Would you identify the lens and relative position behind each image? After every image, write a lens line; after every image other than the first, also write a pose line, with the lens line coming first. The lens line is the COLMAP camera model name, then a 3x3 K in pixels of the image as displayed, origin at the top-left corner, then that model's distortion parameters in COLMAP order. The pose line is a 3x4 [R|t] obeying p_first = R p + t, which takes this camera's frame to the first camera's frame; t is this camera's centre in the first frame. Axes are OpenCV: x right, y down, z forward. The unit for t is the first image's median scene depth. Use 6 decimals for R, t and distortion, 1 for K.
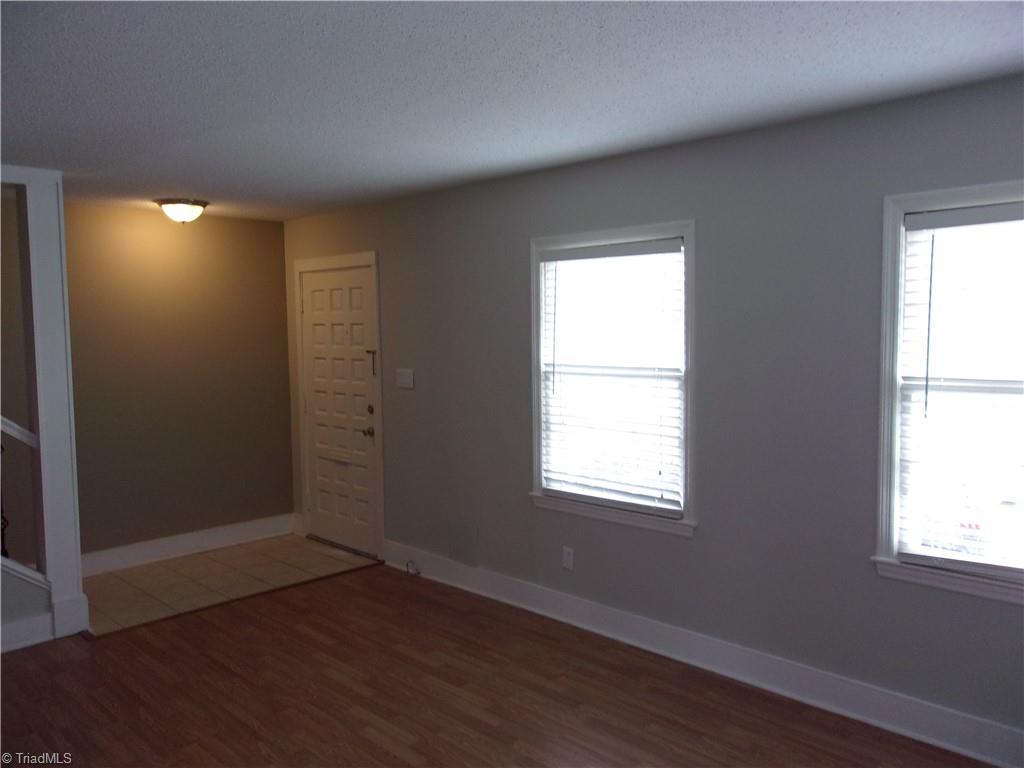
lens RADIAL K [[803.1, 0, 509.7], [0, 803.1, 387.5], [0, 0, 1]] dist [-0.008611, 0.029966]
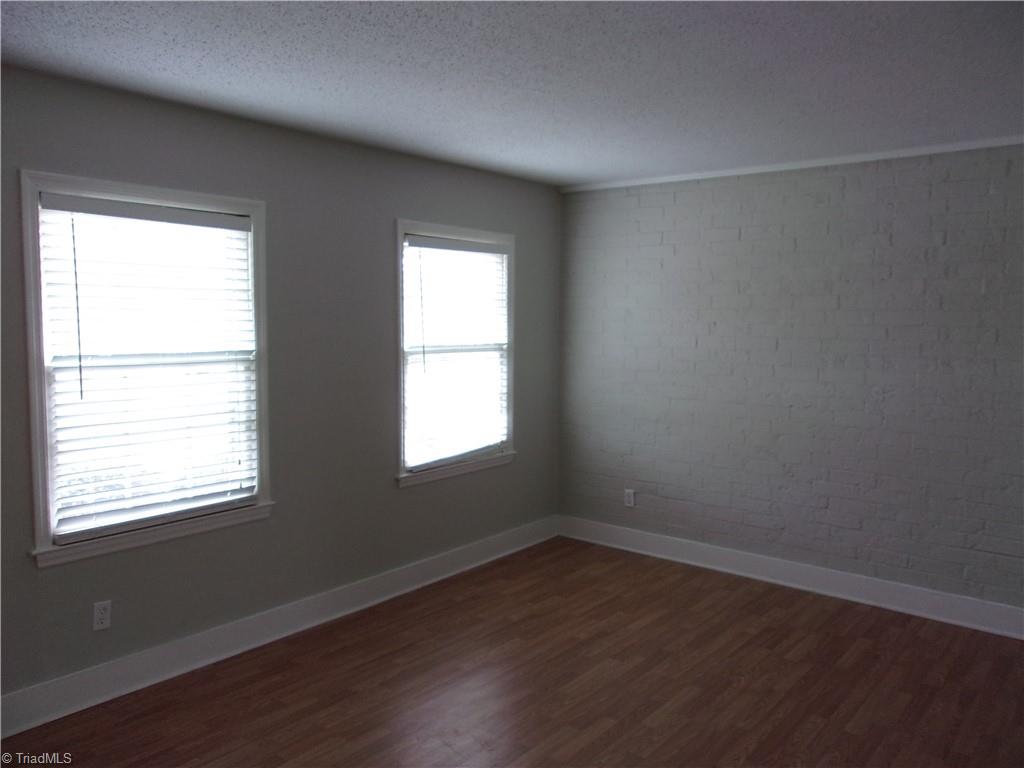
lens RADIAL K [[803.1, 0, 511.4], [0, 803.1, 381.9], [0, 0, 1]] dist [-0.008611, 0.029966]
pose [[-0.104545, -0.077612, 0.991487, -0.786028], [0.060586, 0.994602, 0.084244, -0.048476], [-0.992673, 0.068877, -0.099278, 0.777057]]
